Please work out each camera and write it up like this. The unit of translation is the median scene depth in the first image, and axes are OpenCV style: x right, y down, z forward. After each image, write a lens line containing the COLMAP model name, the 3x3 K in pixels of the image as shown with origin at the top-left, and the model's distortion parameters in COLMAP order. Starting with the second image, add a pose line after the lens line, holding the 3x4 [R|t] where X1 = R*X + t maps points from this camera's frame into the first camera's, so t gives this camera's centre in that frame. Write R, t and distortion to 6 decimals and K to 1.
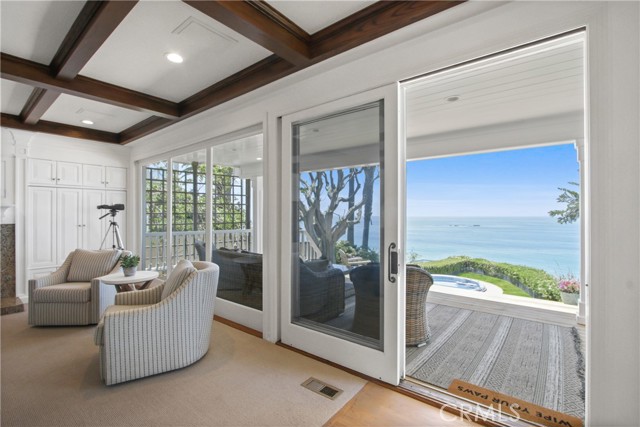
lens RADIAL K [[293.4, 0, 322.9], [0, 293.4, 218.2], [0, 0, 1]] dist [-0.019035, 0.002712]
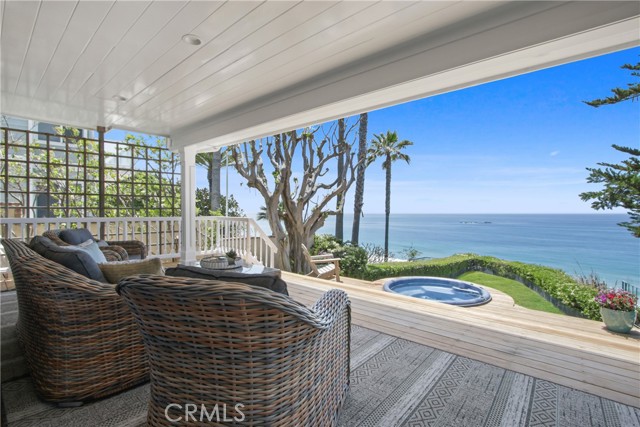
lens RADIAL K [[293.4, 0, 321.0], [0, 293.4, 217.5], [0, 0, 1]] dist [-0.019035, 0.002712]
pose [[0.999369, 0.004411, -0.035239, 0.101092], [-0.004030, 0.999933, 0.010850, 0.020811], [0.035285, -0.010701, 0.999320, 0.163220]]
